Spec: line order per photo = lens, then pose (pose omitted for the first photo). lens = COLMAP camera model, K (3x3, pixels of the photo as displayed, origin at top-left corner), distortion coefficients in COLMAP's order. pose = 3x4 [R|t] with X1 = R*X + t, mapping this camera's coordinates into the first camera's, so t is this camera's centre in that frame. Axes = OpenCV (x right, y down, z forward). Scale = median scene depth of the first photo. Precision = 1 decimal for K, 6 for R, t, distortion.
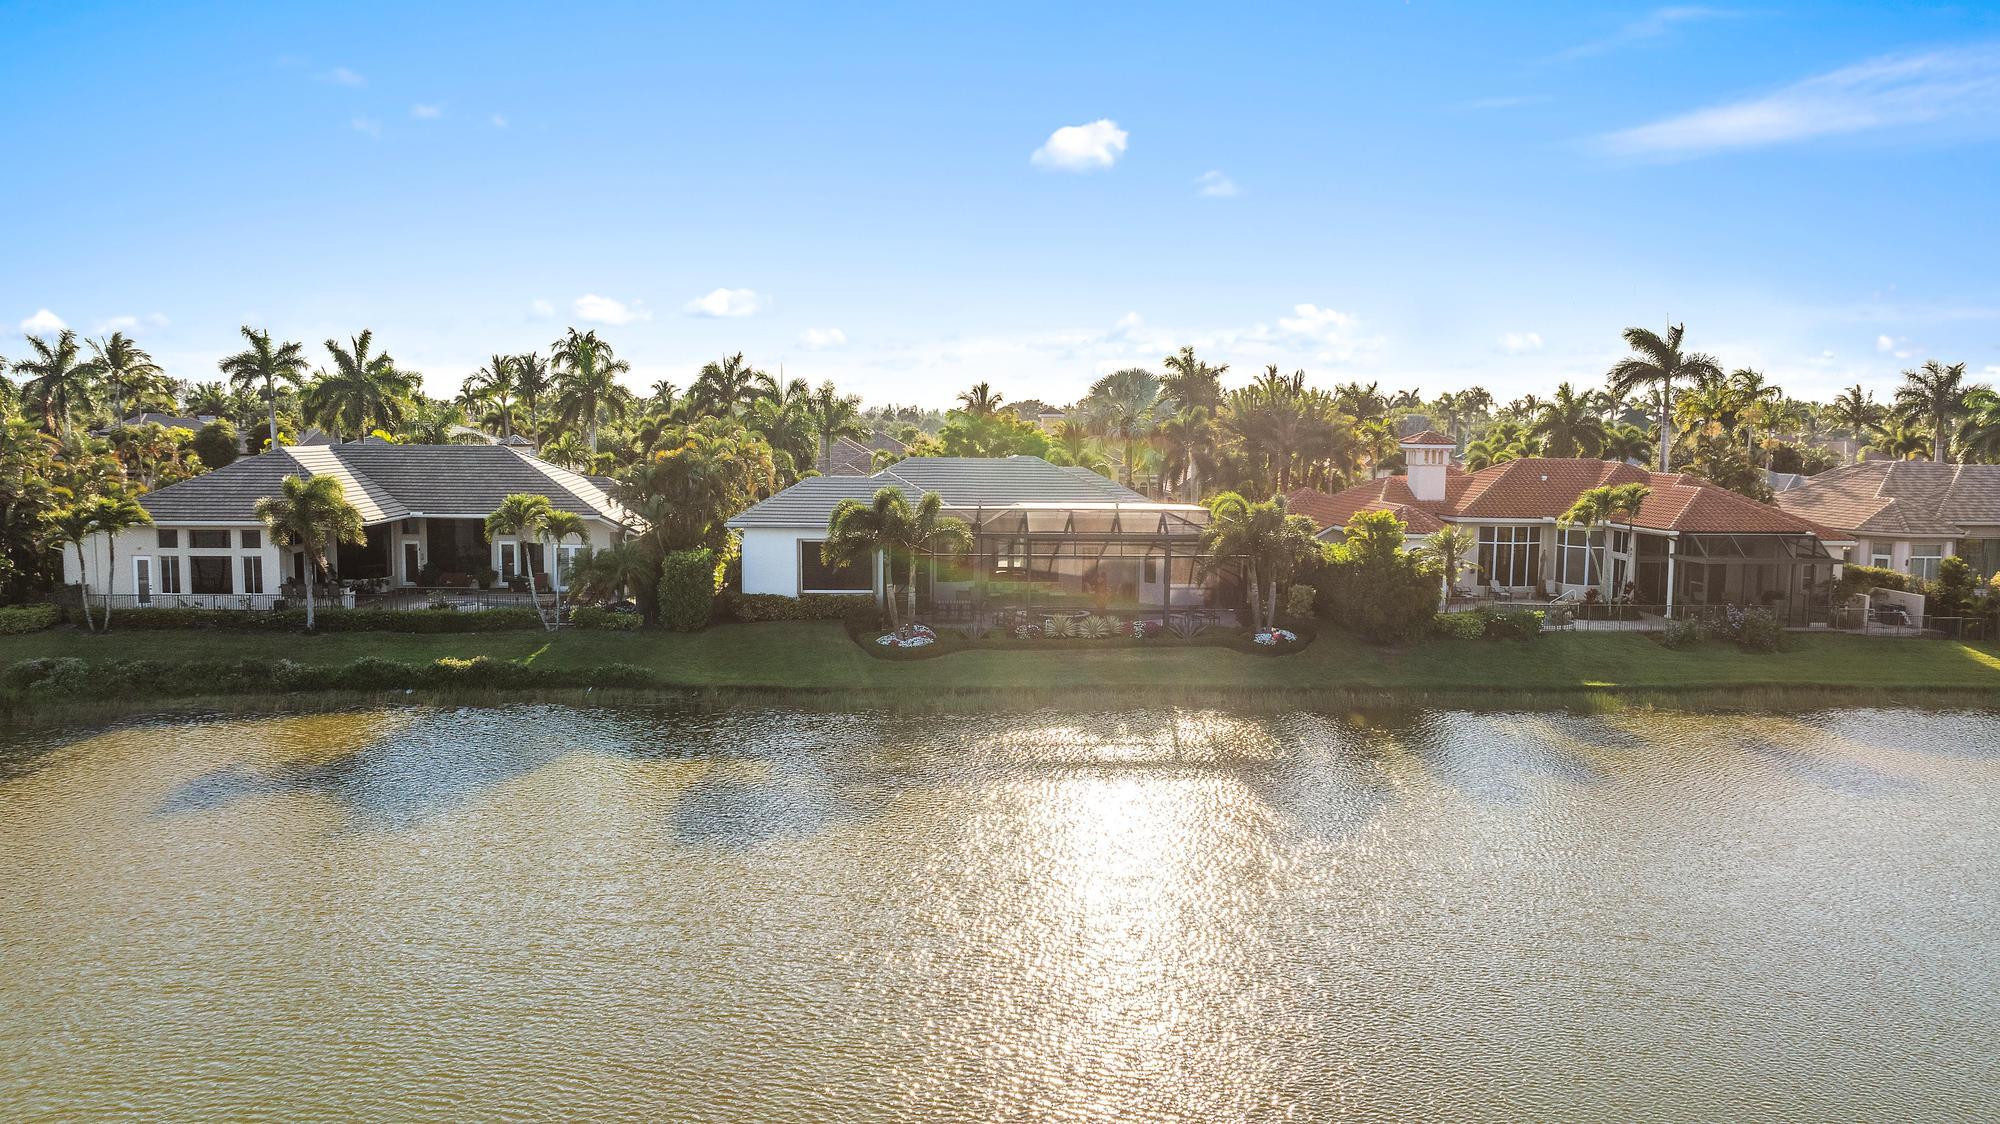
lens RADIAL K [[1434.8, 0, 1006.4], [0, 1434.8, 558.3], [0, 0, 1]] dist [-0.030926, 0.007726]
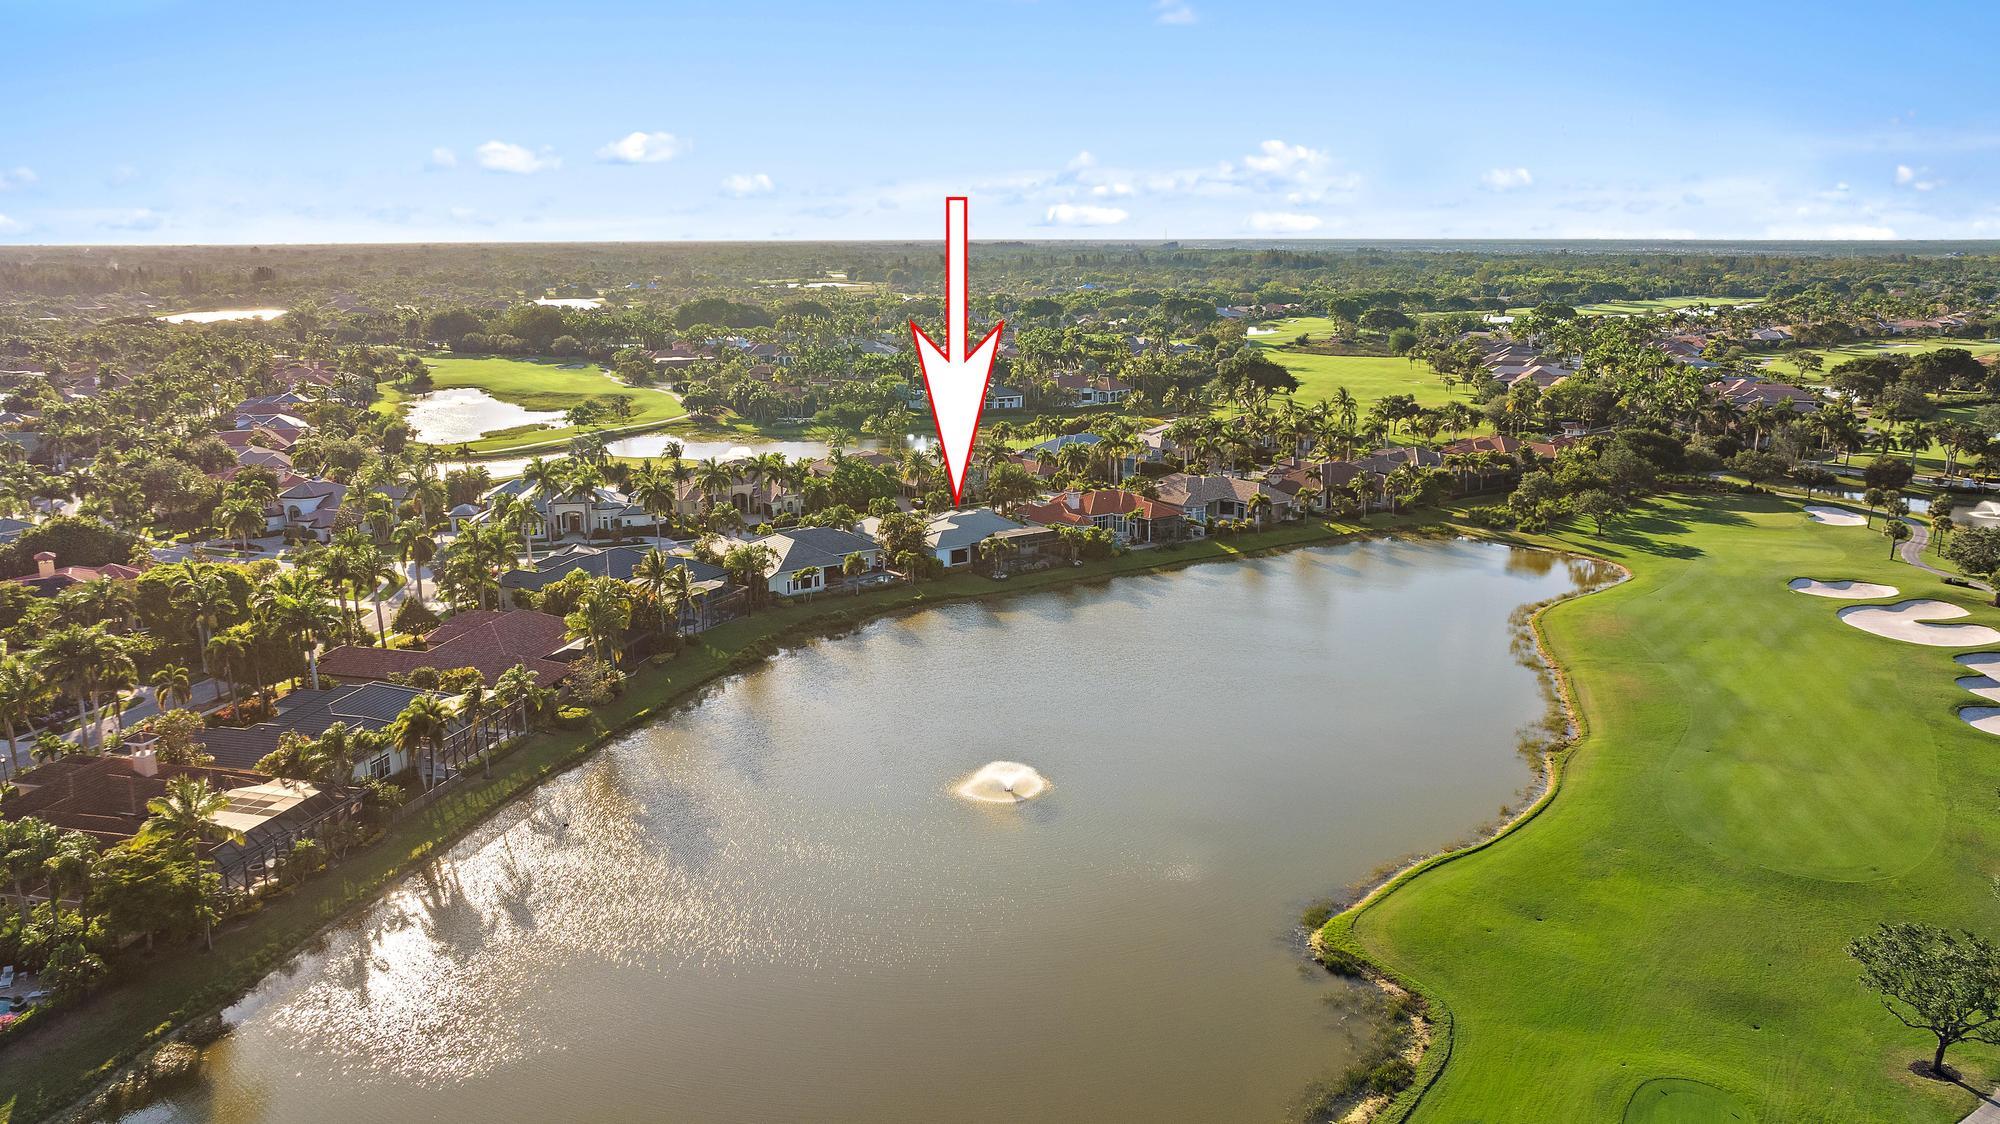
lens RADIAL K [[1434.8, 0, 1006.4], [0, 1434.8, 558.3], [0, 0, 1]] dist [-0.030926, 0.007726]
pose [[0.859667, -0.123049, 0.495814, -1.722440], [0.058231, 0.987835, 0.144193, -0.478660], [-0.507525, -0.095086, 0.856374, -2.025758]]
